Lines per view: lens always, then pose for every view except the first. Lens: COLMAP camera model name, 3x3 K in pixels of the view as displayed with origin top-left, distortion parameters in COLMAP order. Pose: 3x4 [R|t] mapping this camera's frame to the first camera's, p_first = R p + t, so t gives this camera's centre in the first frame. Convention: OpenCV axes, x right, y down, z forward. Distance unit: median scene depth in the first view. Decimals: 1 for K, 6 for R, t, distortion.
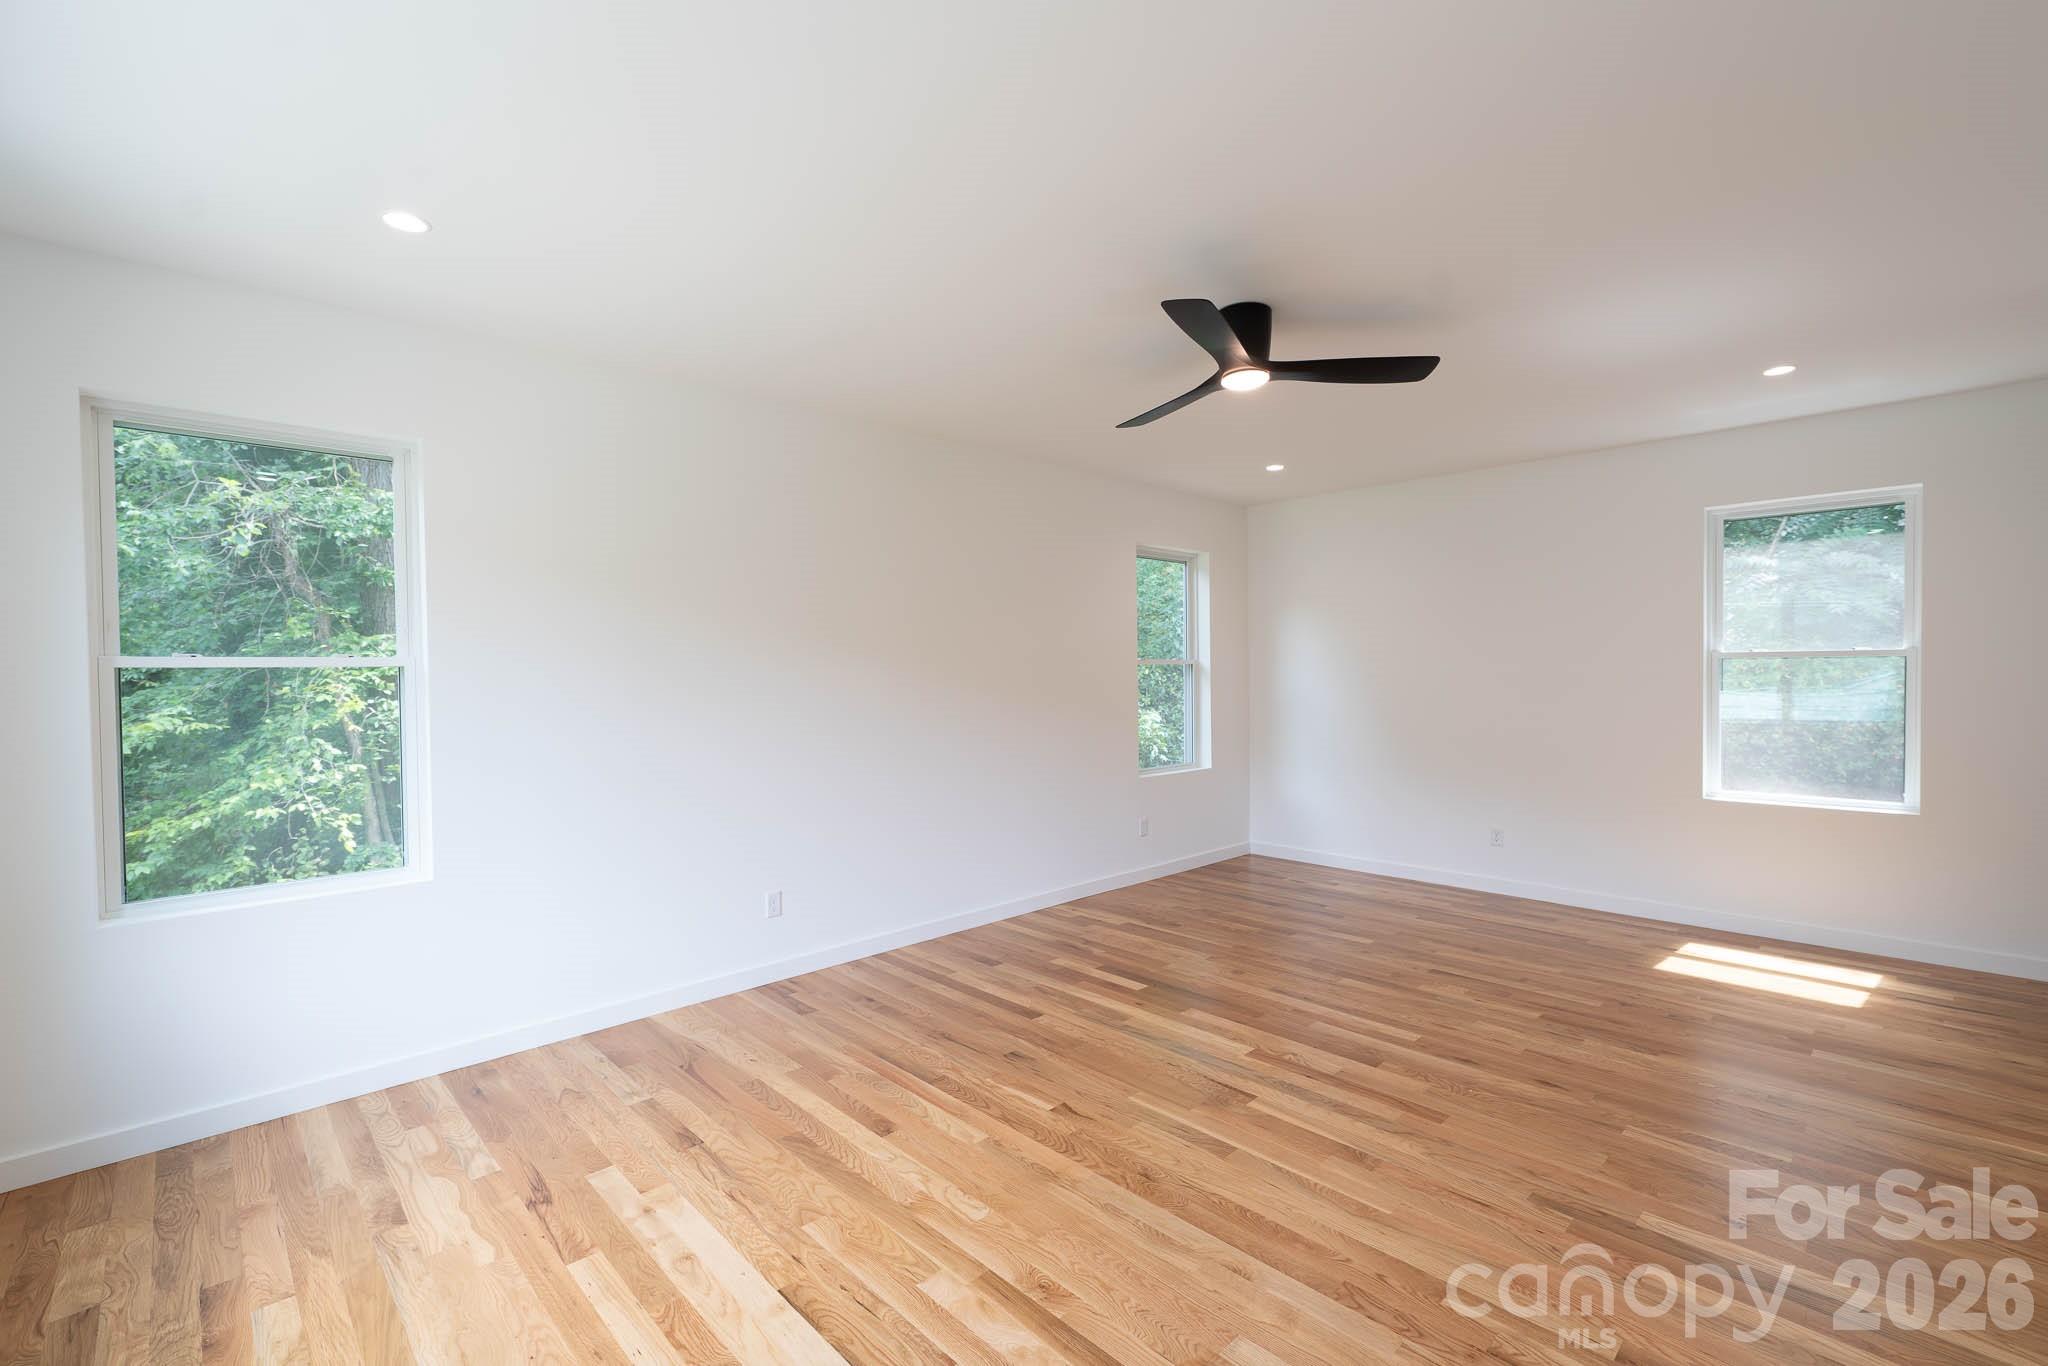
lens RADIAL K [[904.4, 0, 1024.0], [0, 904.4, 683.0], [0, 0, 1]] dist [-0.012532, -0.000023]
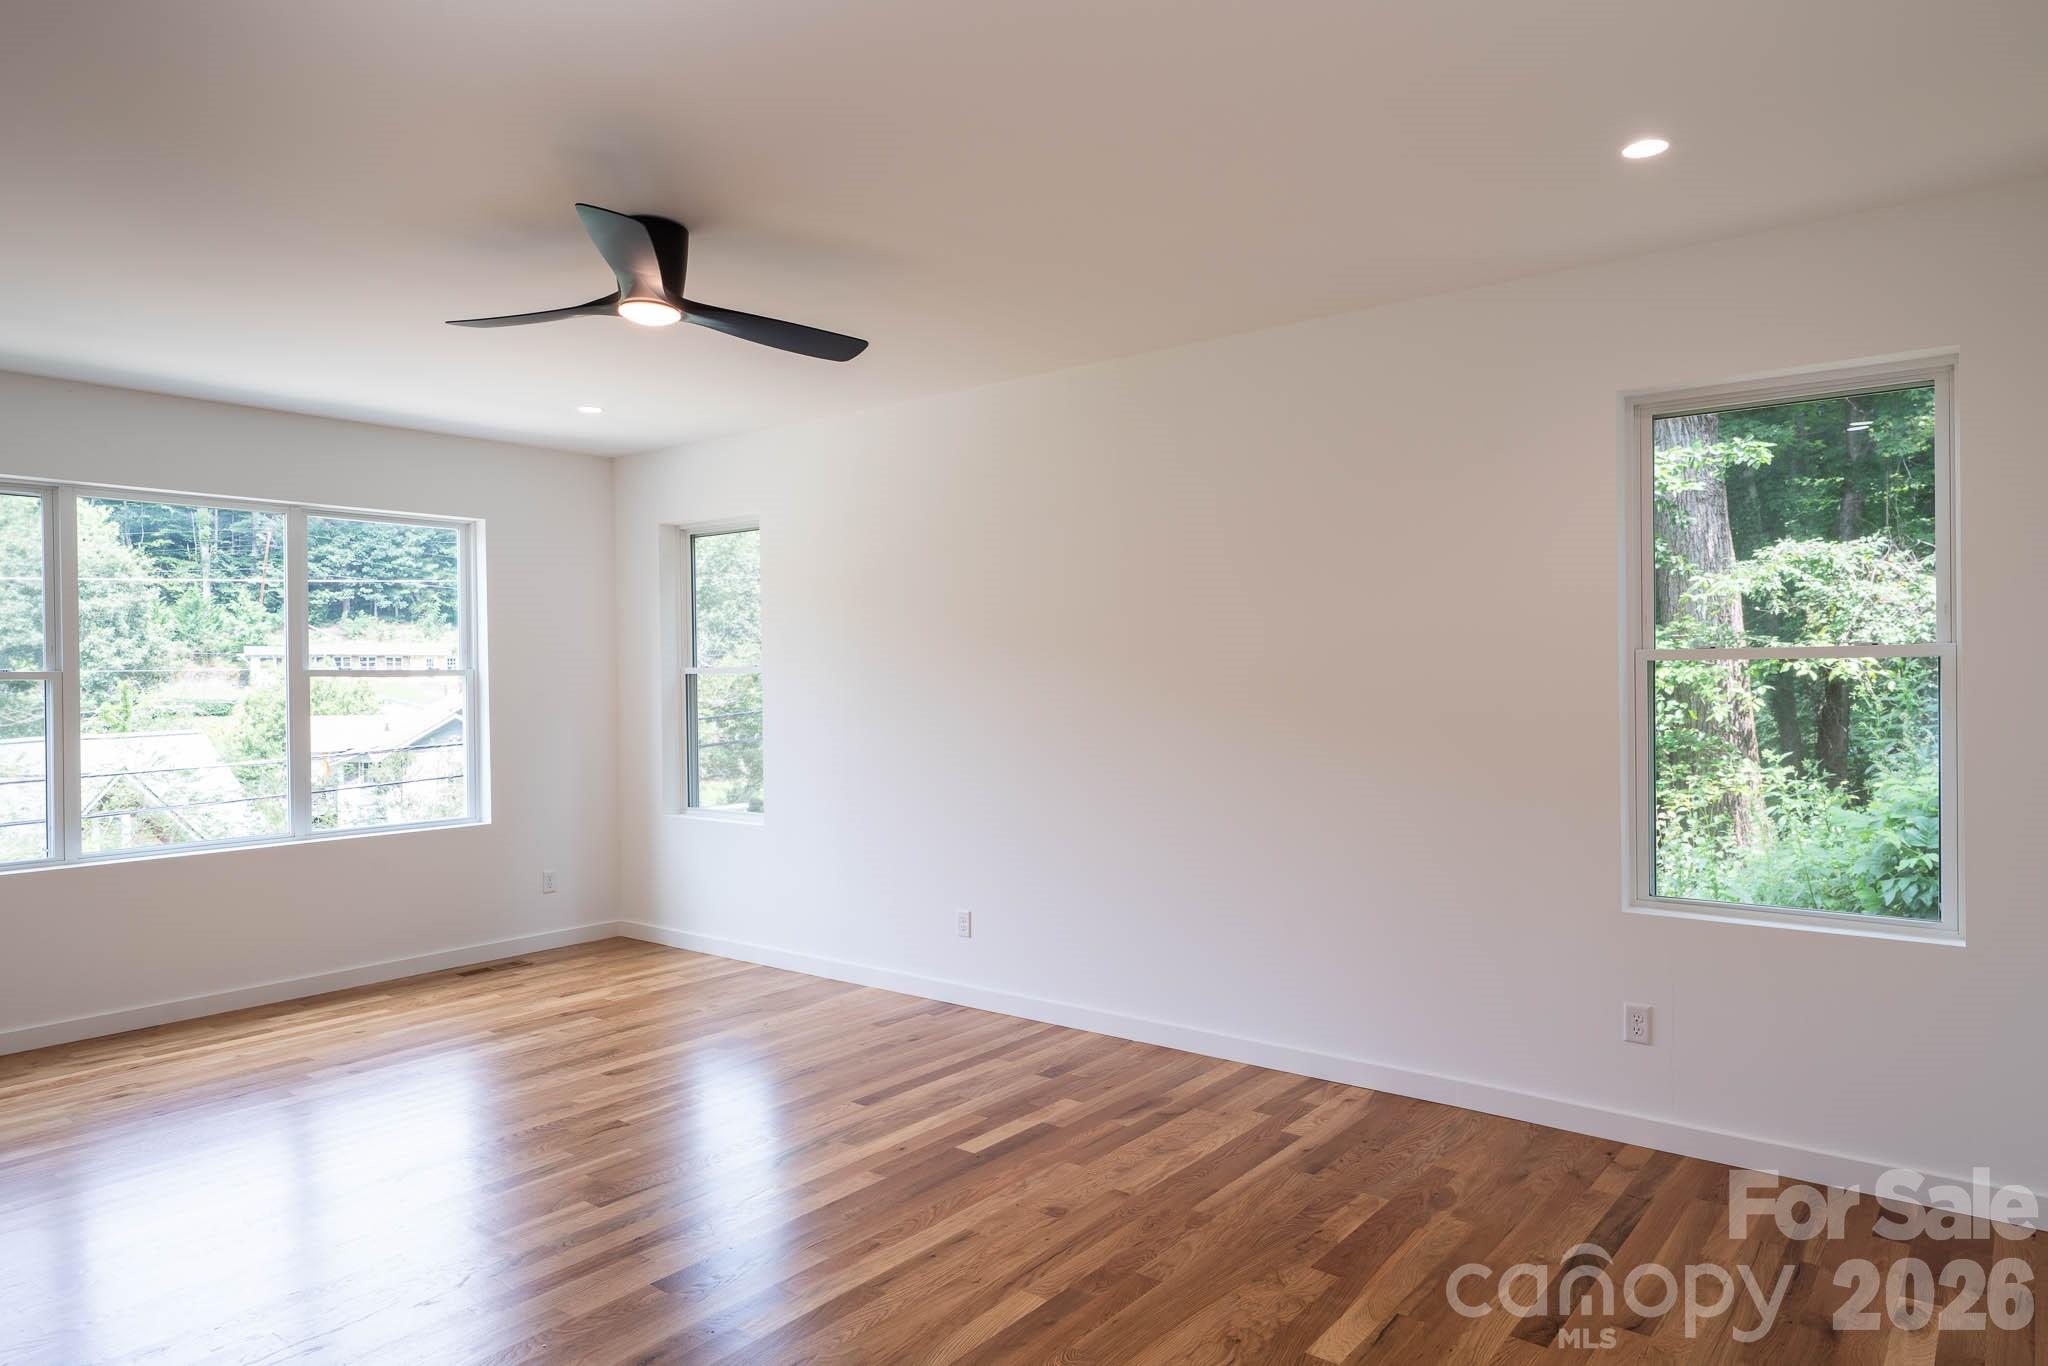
lens RADIAL K [[1260.2, 0, 1024.0], [0, 1260.2, 683.0], [0, 0, 1]] dist [0.000528, -0.000147]
pose [[0.134041, 0.019909, -0.990776, 0.992269], [-0.004211, 0.999801, 0.019521, -0.034310], [0.990967, 0.001555, 0.134099, 0.838755]]
